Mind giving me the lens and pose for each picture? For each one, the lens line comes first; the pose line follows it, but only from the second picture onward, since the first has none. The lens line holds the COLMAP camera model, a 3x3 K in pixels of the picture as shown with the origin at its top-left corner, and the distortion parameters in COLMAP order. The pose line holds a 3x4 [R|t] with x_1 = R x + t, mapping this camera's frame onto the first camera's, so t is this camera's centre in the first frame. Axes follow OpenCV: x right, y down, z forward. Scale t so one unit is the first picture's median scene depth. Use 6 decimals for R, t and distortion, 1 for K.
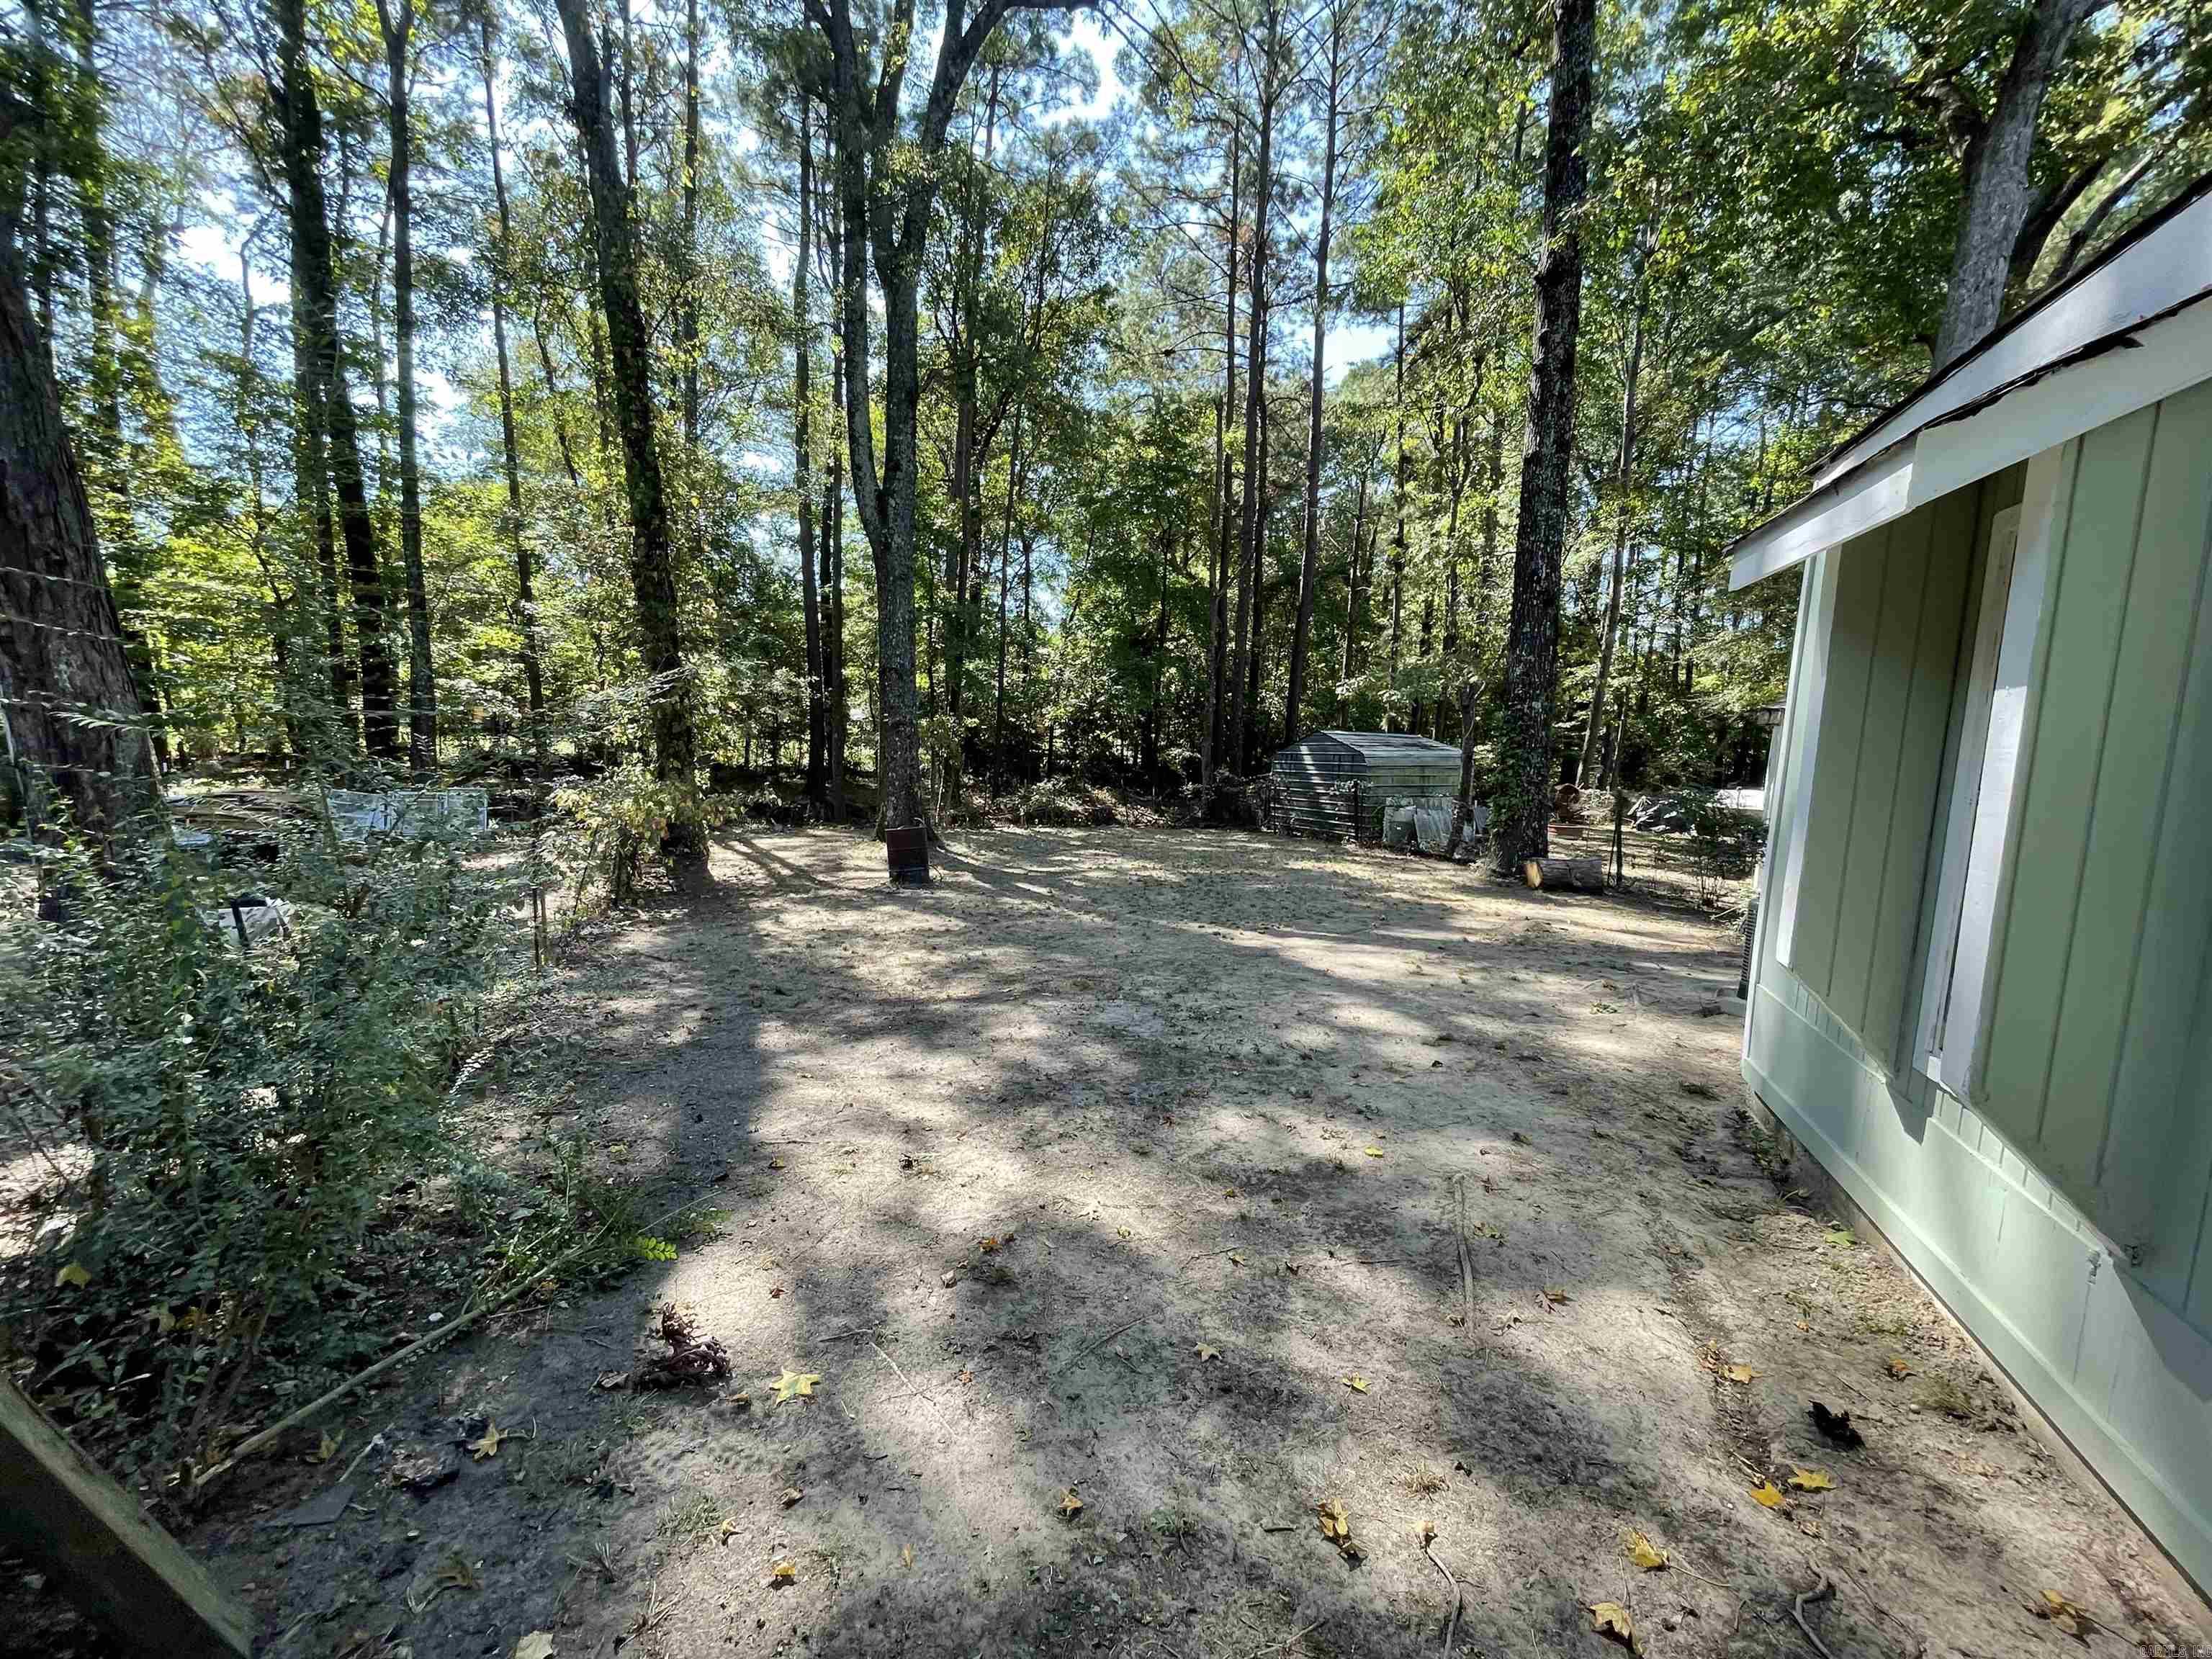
lens RADIAL K [[894.9, 0, 1106.0], [0, 894.9, 829.5], [0, 0, 1]] dist [-0.002474, -0.000322]
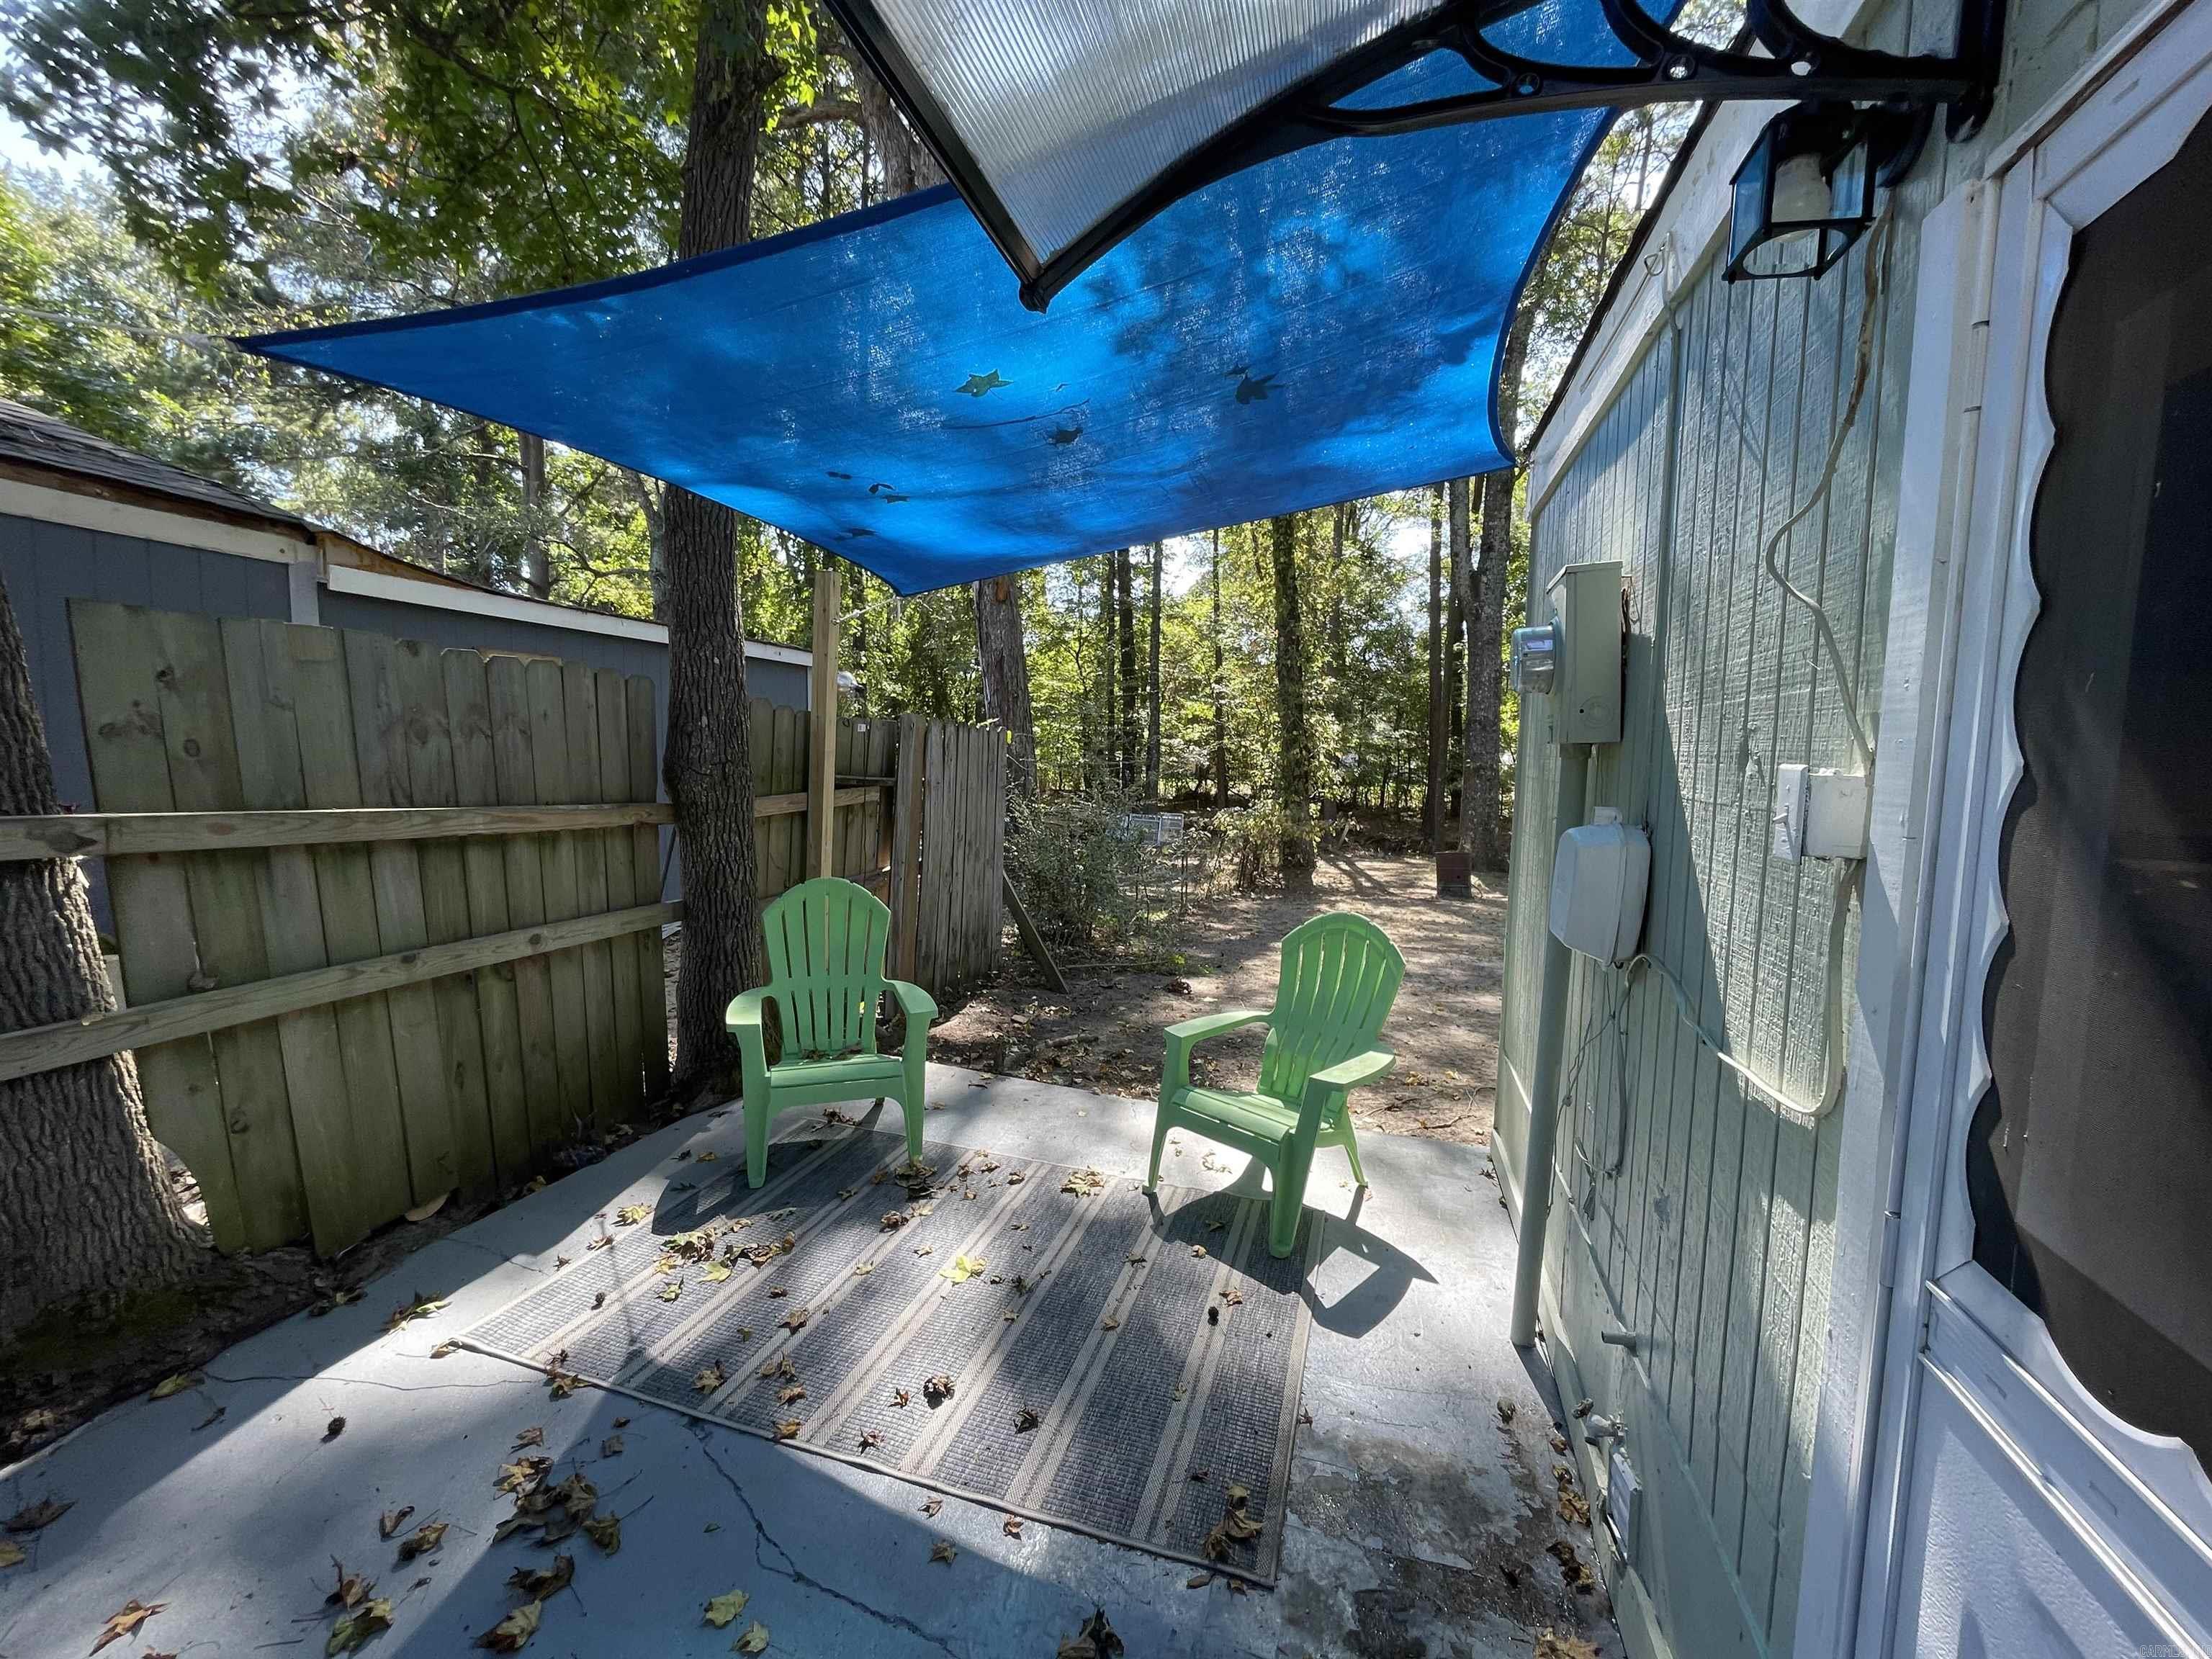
lens RADIAL K [[894.9, 0, 1106.0], [0, 894.9, 829.5], [0, 0, 1]] dist [-0.002474, -0.000322]
pose [[0.757172, 0.040075, -0.651985, 0.154348], [-0.073562, 0.996998, -0.024148, 0.023054], [0.649060, 0.066245, 0.757847, -0.174217]]
